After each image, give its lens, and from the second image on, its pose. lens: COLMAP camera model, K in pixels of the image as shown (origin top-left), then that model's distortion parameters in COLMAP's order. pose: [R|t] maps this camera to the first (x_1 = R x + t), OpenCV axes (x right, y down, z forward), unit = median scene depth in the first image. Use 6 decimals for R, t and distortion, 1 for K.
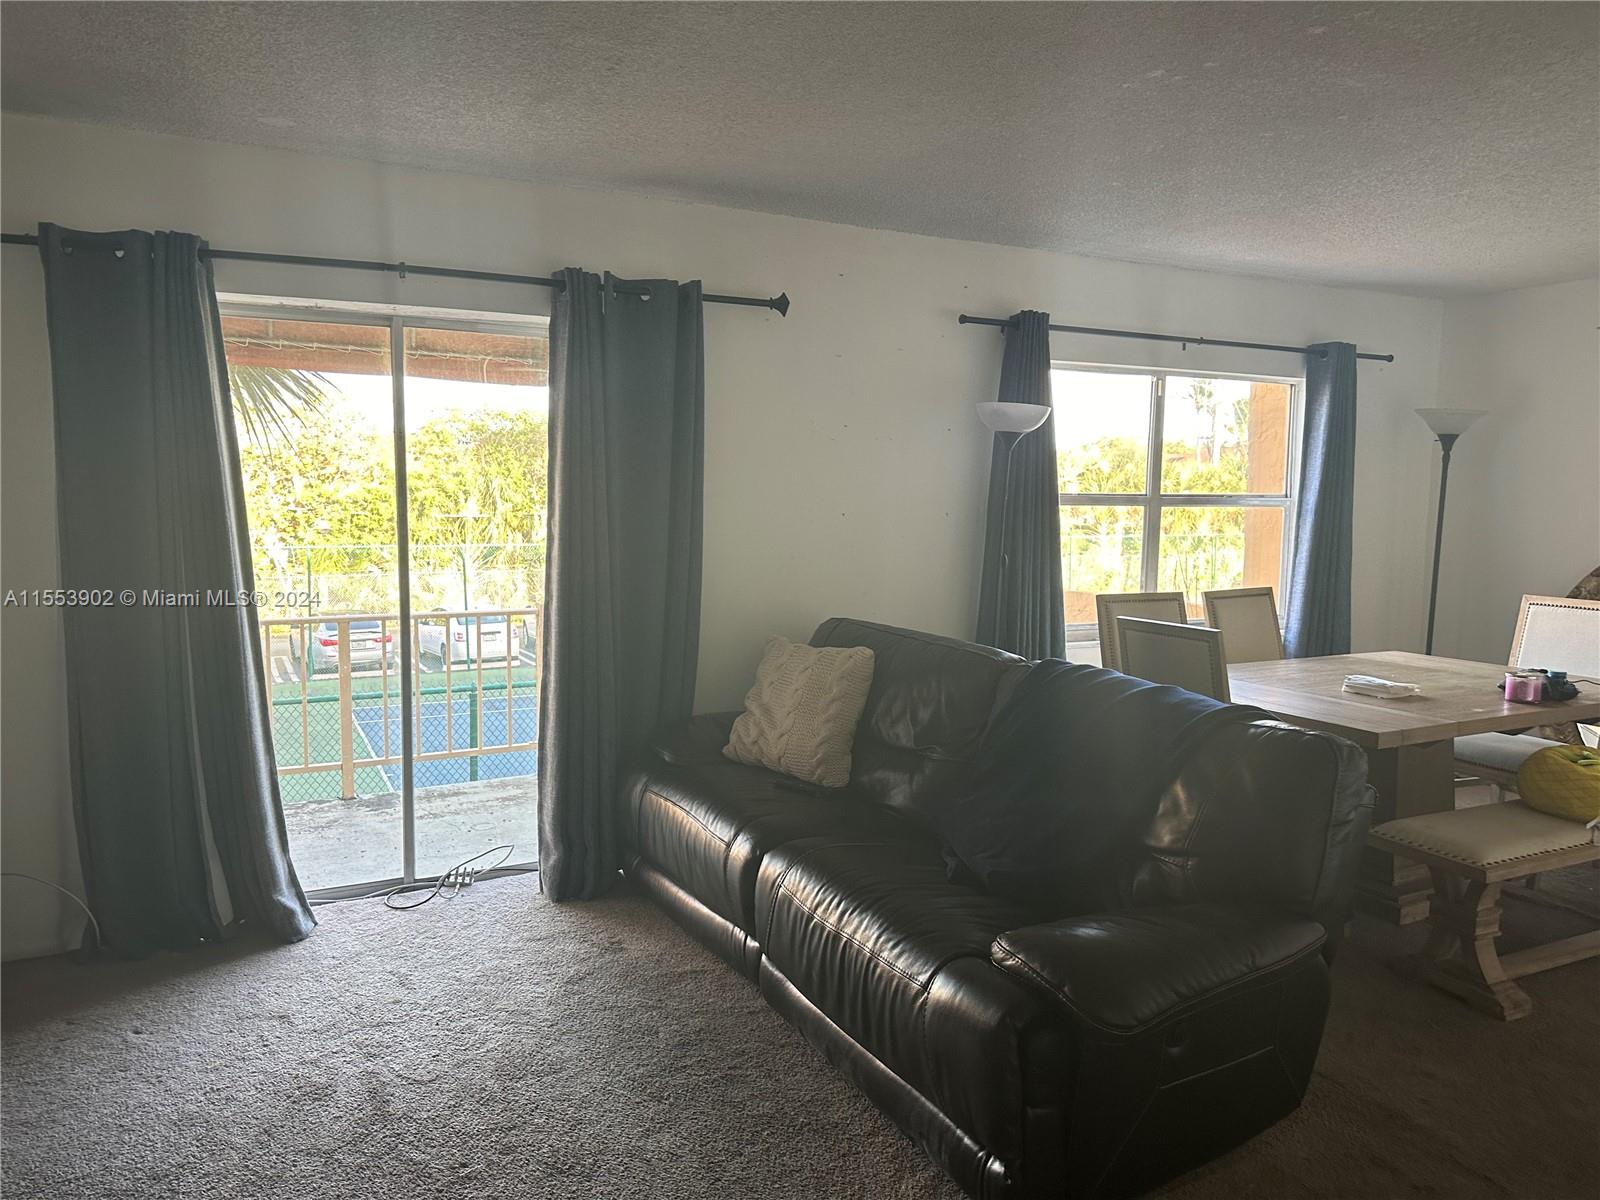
lens RADIAL K [[1141.4, 0, 802.9], [0, 1141.4, 595.7], [0, 0, 1]] dist [0.069200, -0.107293]
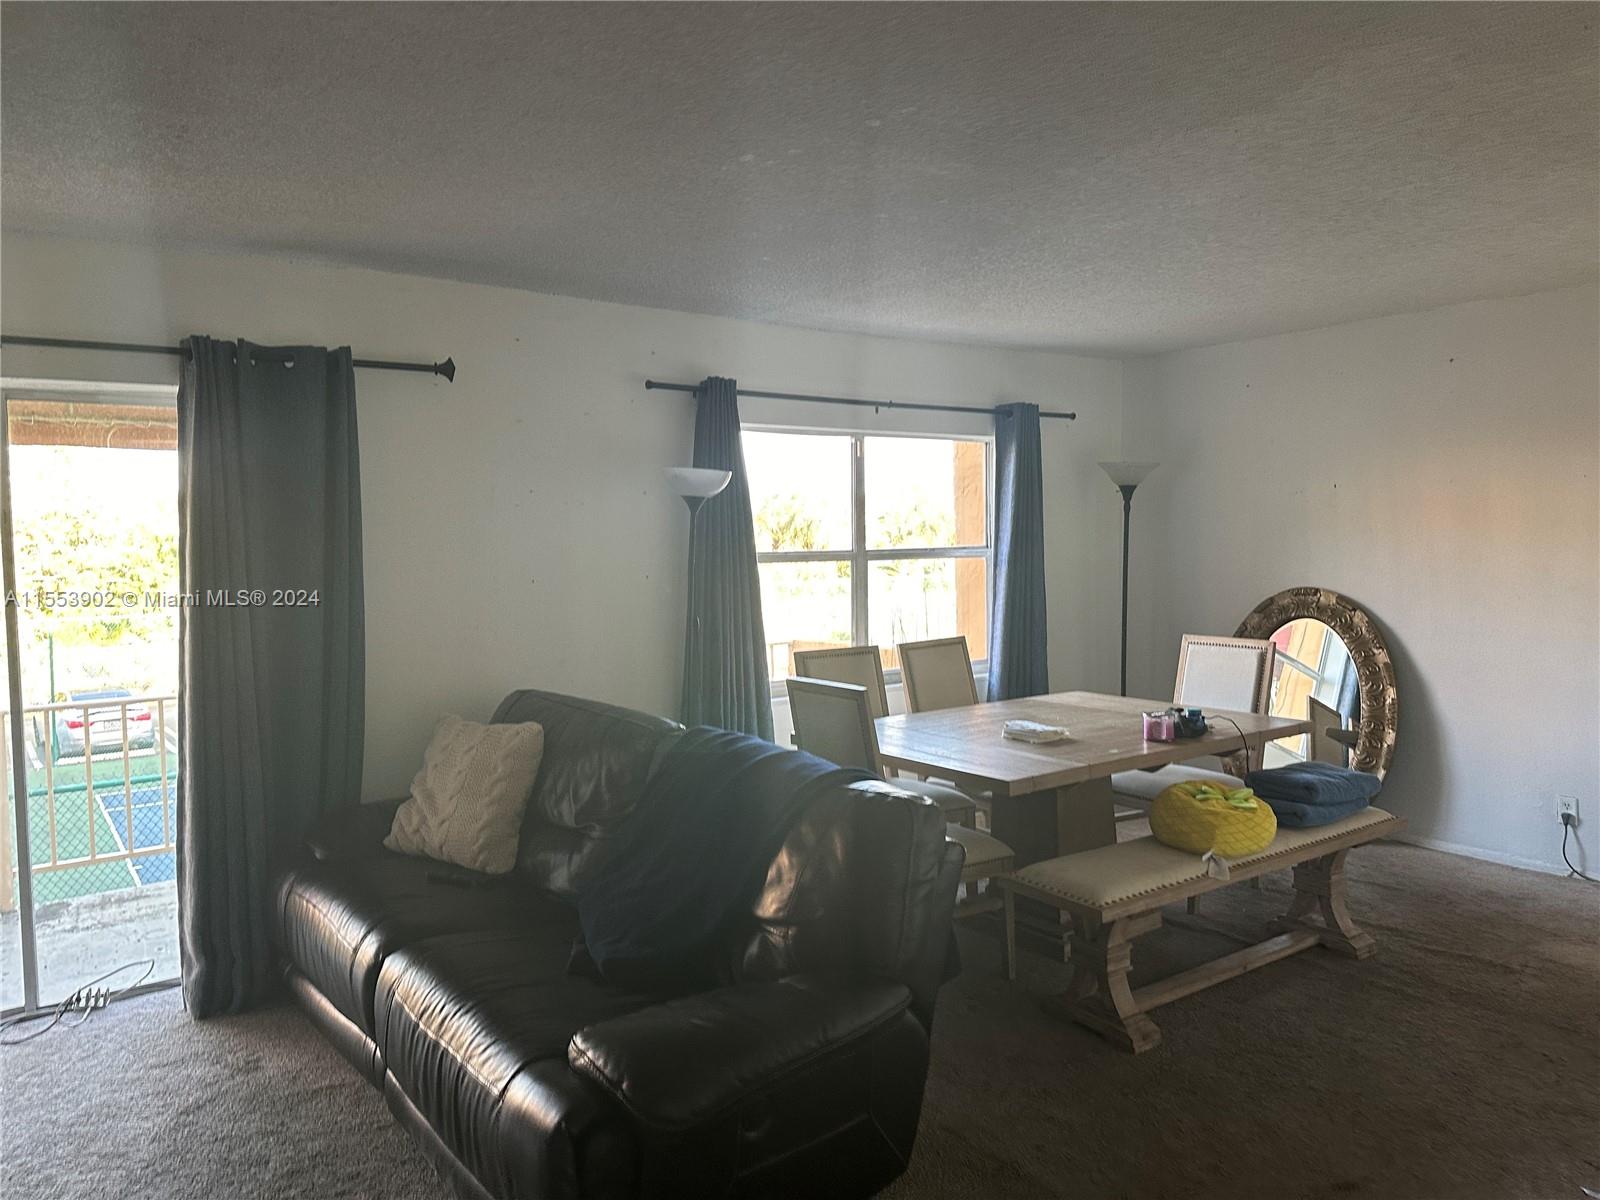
lens RADIAL K [[1132.6, 0, 800.0], [0, 1132.6, 600.0], [0, 0, 1]] dist [0.073412, -0.074830]
pose [[0.986467, -0.037613, 0.159589, 0.125036], [0.043553, 0.998476, -0.033886, -0.015662], [-0.158071, 0.040378, 0.986602, 0.002598]]
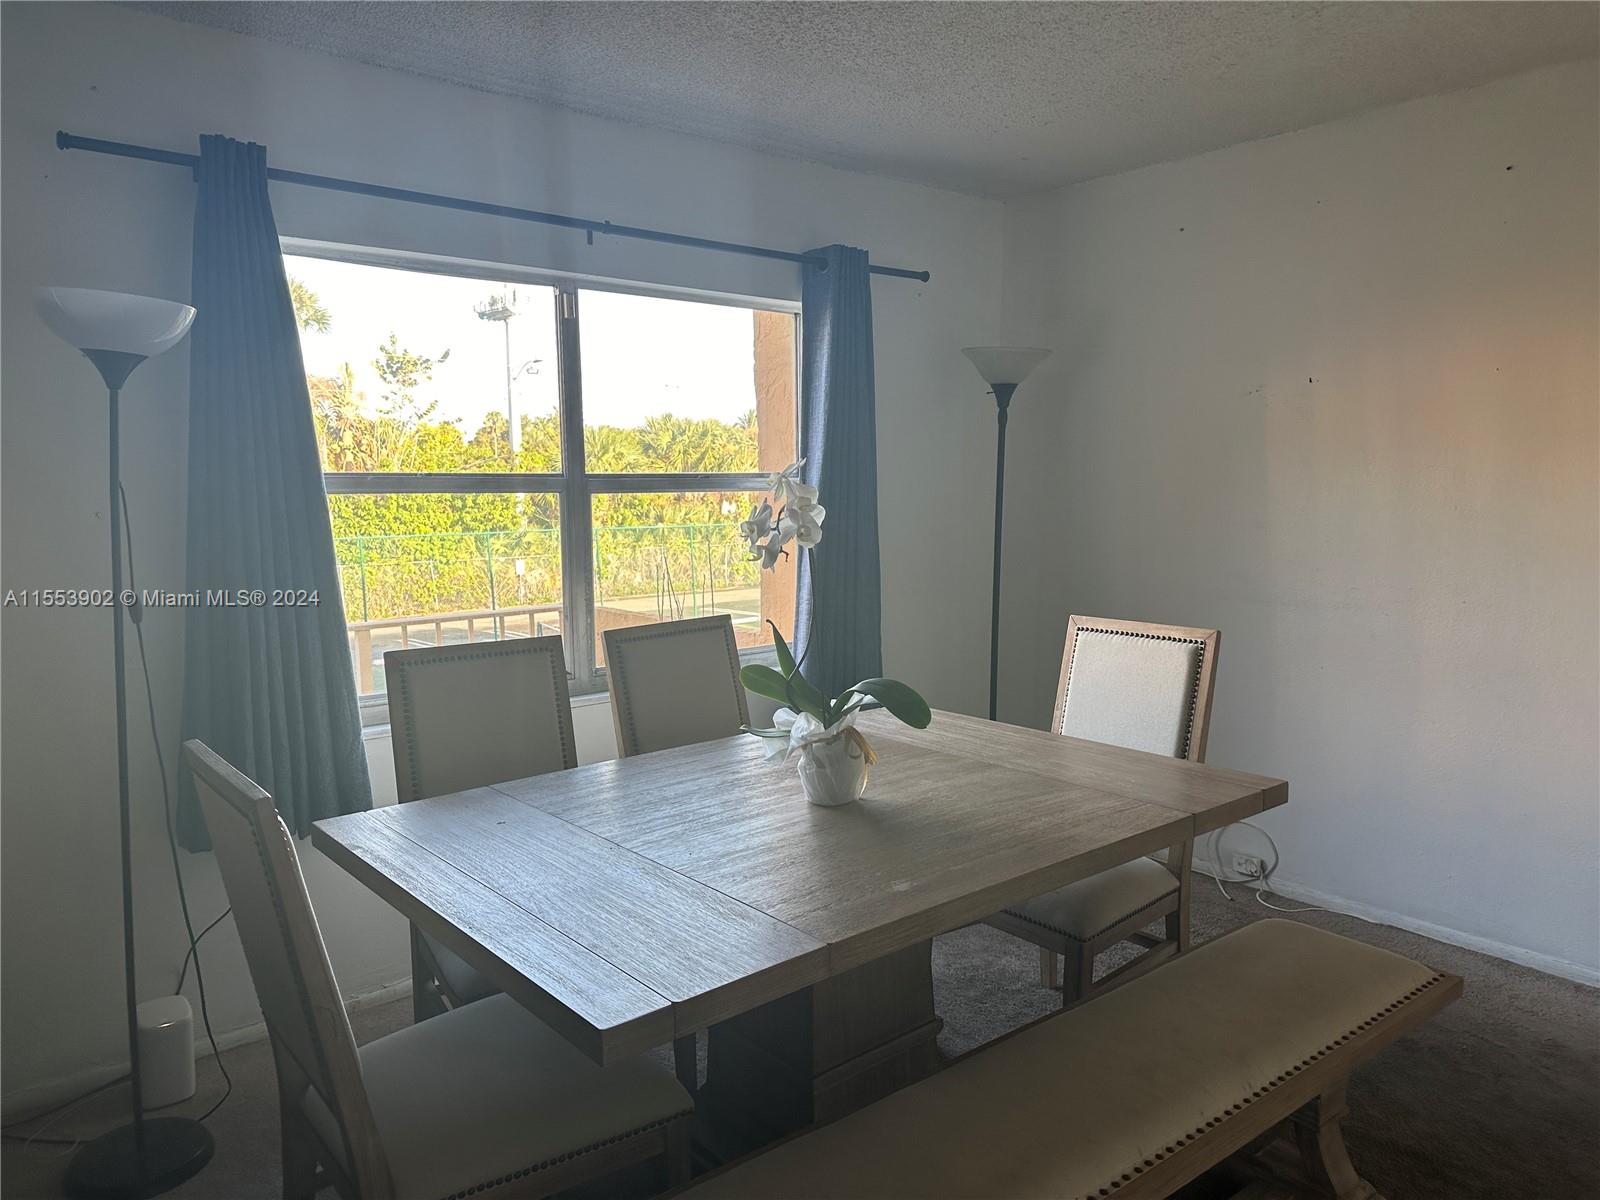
lens RADIAL K [[1115.9, 0, 798.8], [0, 1115.9, 625.7], [0, 0, 1]] dist [0.077945, -0.065472]
pose [[0.975319, -0.051183, 0.214784, 0.411123], [0.042739, 0.998127, 0.043780, -0.036237], [-0.216623, -0.033519, 0.975680, 0.499777]]
